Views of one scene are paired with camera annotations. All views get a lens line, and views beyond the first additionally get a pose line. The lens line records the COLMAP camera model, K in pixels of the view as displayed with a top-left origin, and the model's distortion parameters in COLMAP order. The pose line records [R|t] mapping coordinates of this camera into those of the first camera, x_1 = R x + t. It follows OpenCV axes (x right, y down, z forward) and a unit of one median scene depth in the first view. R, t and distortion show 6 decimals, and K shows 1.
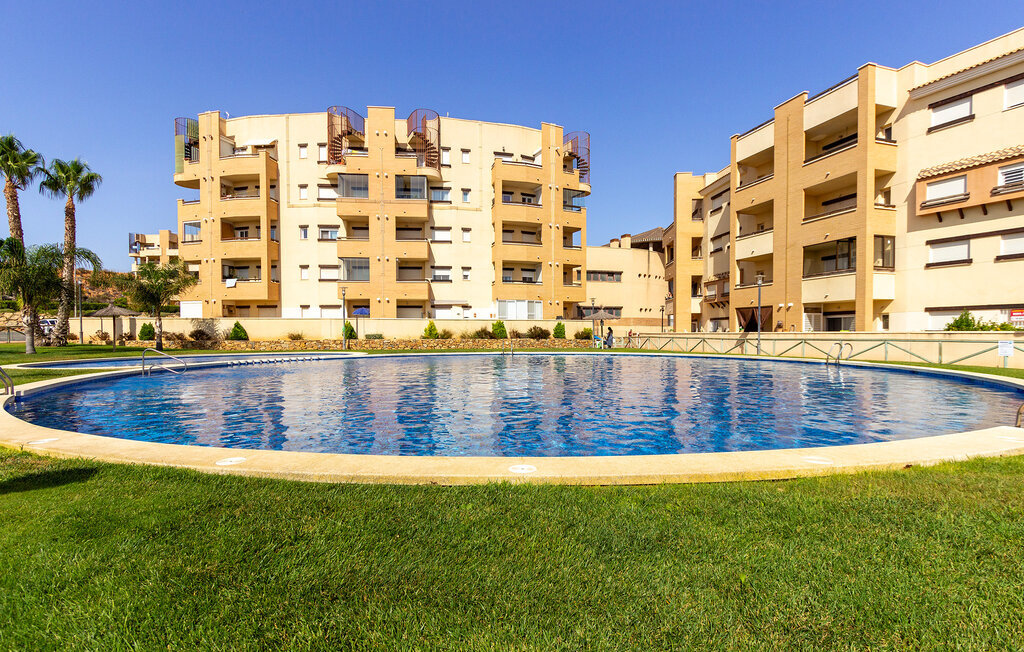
lens RADIAL K [[473.0, 0, 519.1], [0, 473.0, 343.2], [0, 0, 1]] dist [0.012022, -0.000103]
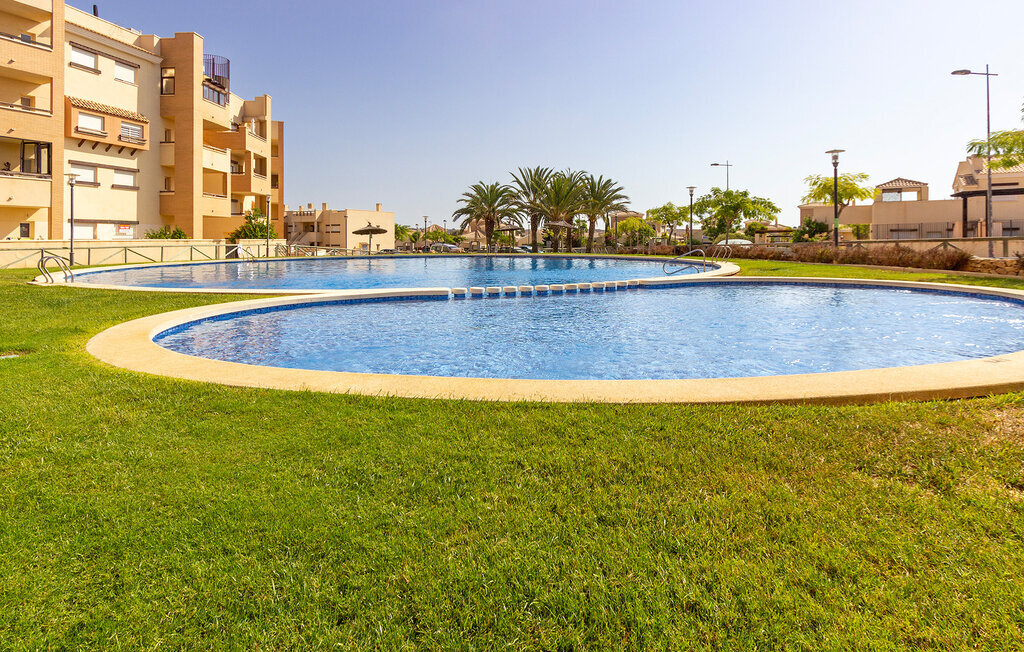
lens RADIAL K [[491.1, 0, 517.1], [0, 491.1, 309.3], [0, 0, 1]] dist [0.002709, 0.000135]
pose [[-0.775360, -0.087004, 0.625497, -0.780209], [0.023381, 0.985830, 0.166107, -0.033606], [-0.631086, 0.143418, -0.762340, 1.327930]]
